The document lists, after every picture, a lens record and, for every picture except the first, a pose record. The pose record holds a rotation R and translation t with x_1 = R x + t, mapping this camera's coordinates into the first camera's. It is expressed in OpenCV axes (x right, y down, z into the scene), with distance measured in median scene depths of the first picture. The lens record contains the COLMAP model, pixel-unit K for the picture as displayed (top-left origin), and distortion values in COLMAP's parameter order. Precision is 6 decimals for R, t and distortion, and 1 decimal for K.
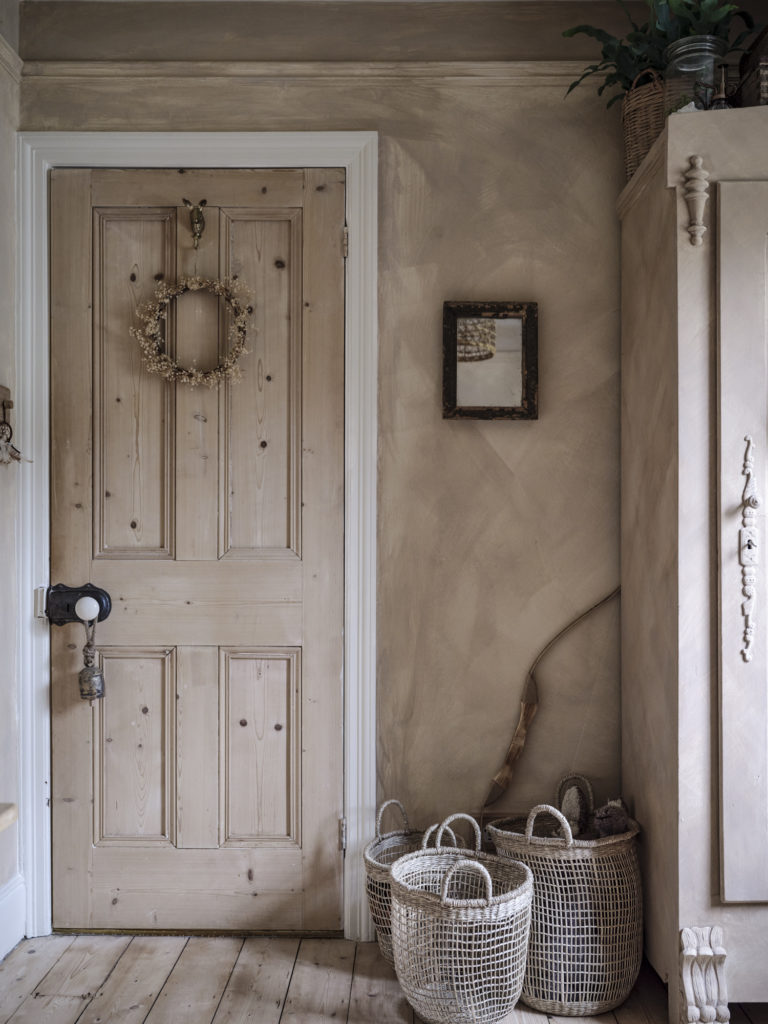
lens RADIAL K [[993.1, 0, 385.8], [0, 993.1, 531.4], [0, 0, 1]] dist [-0.003074, 0.002083]
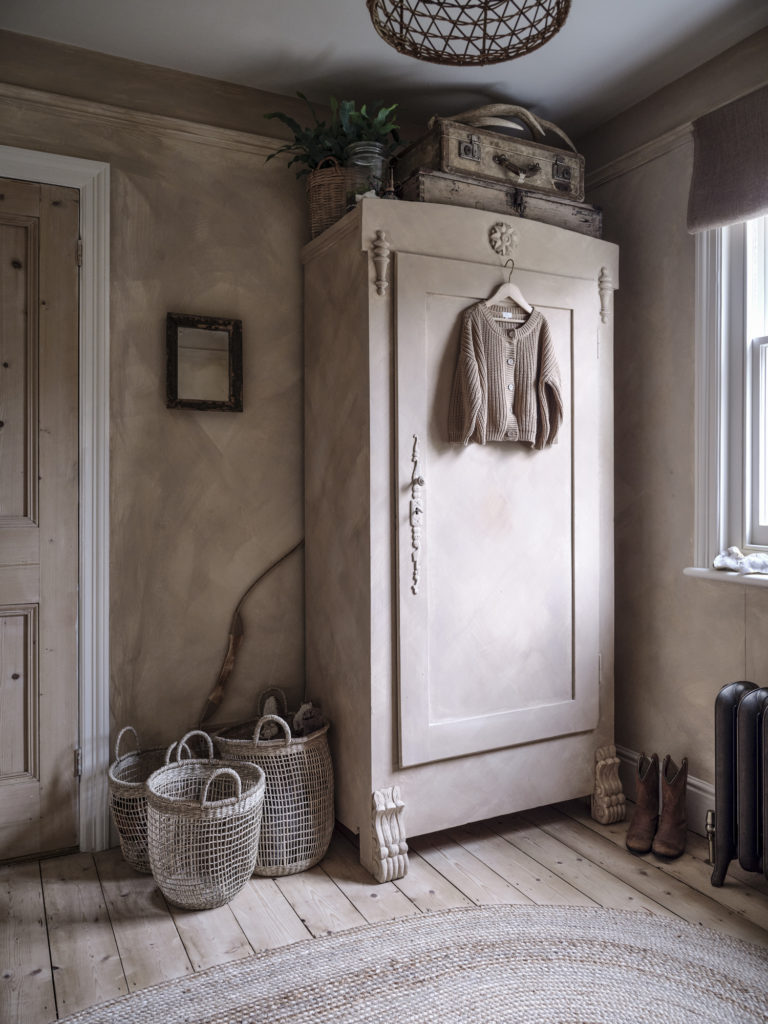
lens RADIAL K [[779.8, 0, 375.7], [0, 779.8, 478.5], [0, 0, 1]] dist [-0.002893, -0.002963]
pose [[0.890551, 0.000857, 0.454883, -0.154456], [0.001830, 0.999983, -0.005467, -0.022180], [-0.454880, 0.005701, 0.890535, 0.030643]]
